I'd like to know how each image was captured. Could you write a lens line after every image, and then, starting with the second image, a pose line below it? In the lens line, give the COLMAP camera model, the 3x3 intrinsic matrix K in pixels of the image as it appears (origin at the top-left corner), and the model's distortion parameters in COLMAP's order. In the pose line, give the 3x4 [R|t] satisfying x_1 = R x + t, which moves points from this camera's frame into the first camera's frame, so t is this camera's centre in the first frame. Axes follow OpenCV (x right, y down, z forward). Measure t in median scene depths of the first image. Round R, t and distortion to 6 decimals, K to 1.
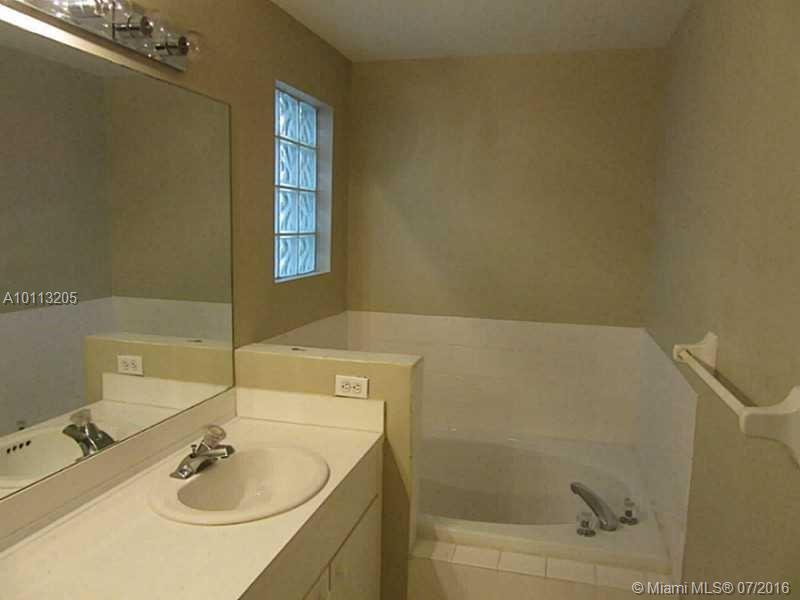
lens RADIAL K [[594.2, 0, 400.0], [0, 594.2, 300.0], [0, 0, 1]] dist [-0.023151, 0.000882]
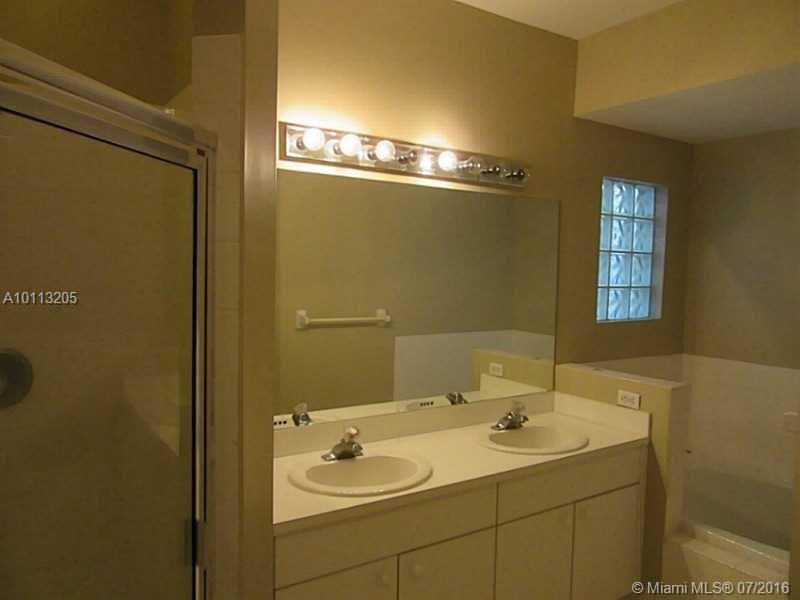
lens RADIAL K [[594.2, 0, 400.0], [0, 594.2, 300.0], [0, 0, 1]] dist [-0.023151, 0.000882]
pose [[0.745322, 0.029557, -0.666049, 0.380483], [-0.086279, 0.994892, -0.052398, 0.031859], [0.661098, 0.096519, 0.744066, -0.335137]]
